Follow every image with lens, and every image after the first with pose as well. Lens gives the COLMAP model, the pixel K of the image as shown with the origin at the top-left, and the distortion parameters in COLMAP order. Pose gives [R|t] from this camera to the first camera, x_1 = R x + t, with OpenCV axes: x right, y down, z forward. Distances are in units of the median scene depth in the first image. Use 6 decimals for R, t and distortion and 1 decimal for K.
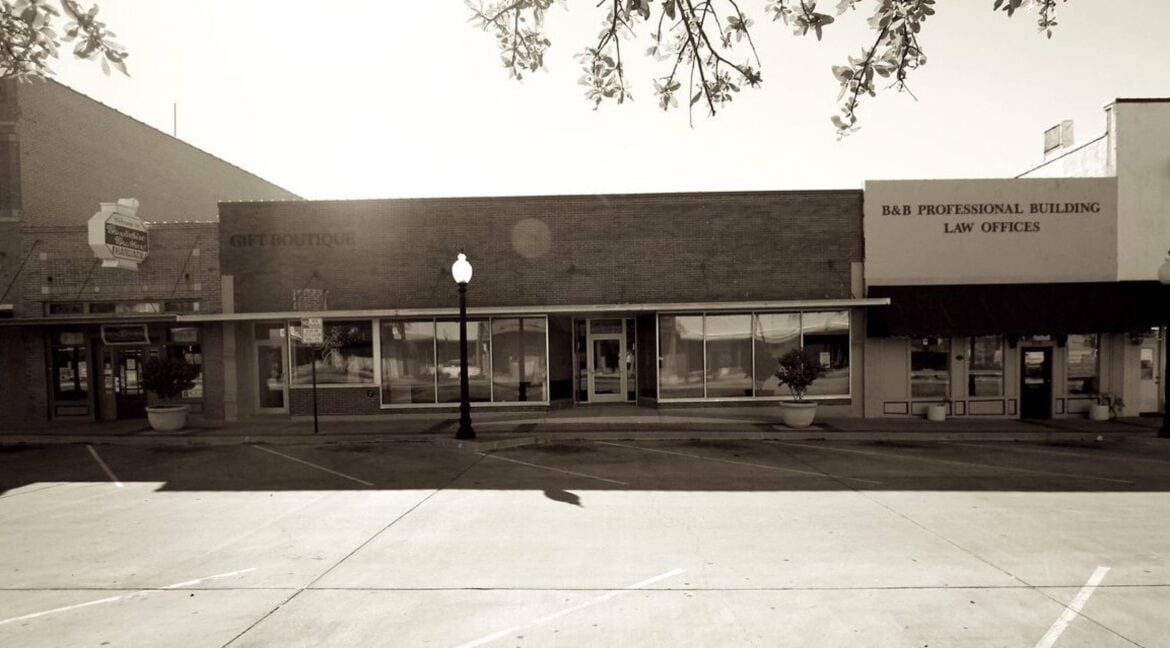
lens RADIAL K [[668.4, 0, 581.1], [0, 668.4, 314.9], [0, 0, 1]] dist [0.033544, 0.000890]
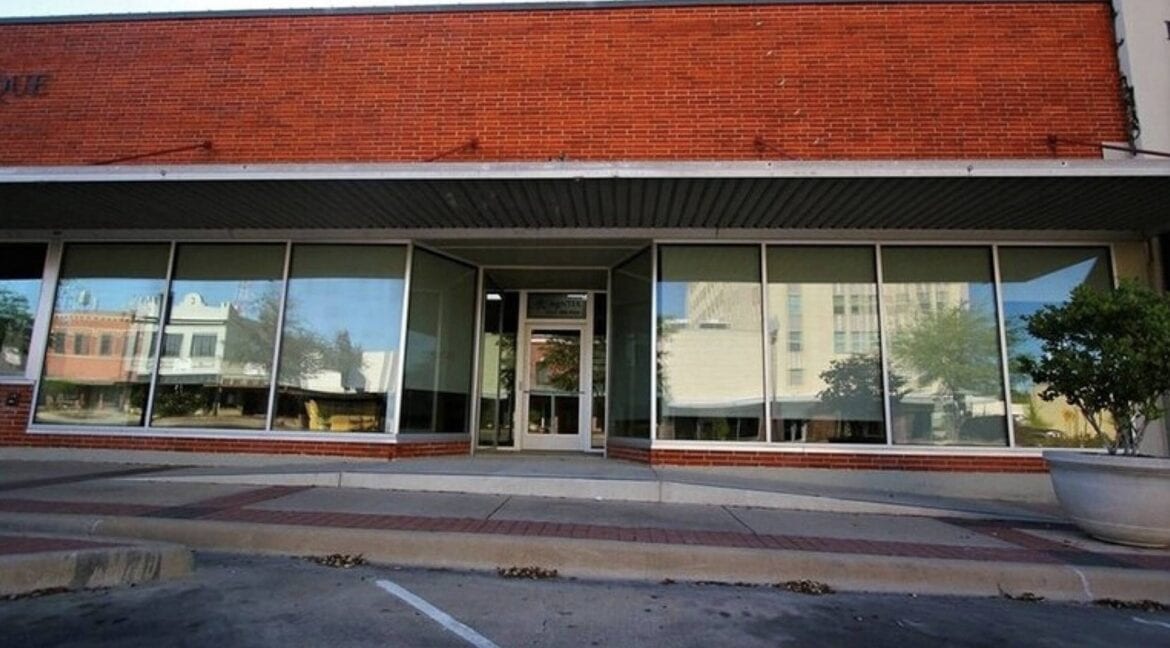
lens RADIAL K [[523.7, 0, 570.6], [0, 523.7, 325.8], [0, 0, 1]] dist [-0.000656, -0.000059]
pose [[0.998296, 0.035919, -0.045998, 0.076284], [-0.041867, 0.989869, -0.135671, 0.100586], [0.040659, 0.137366, 0.989686, 0.659908]]
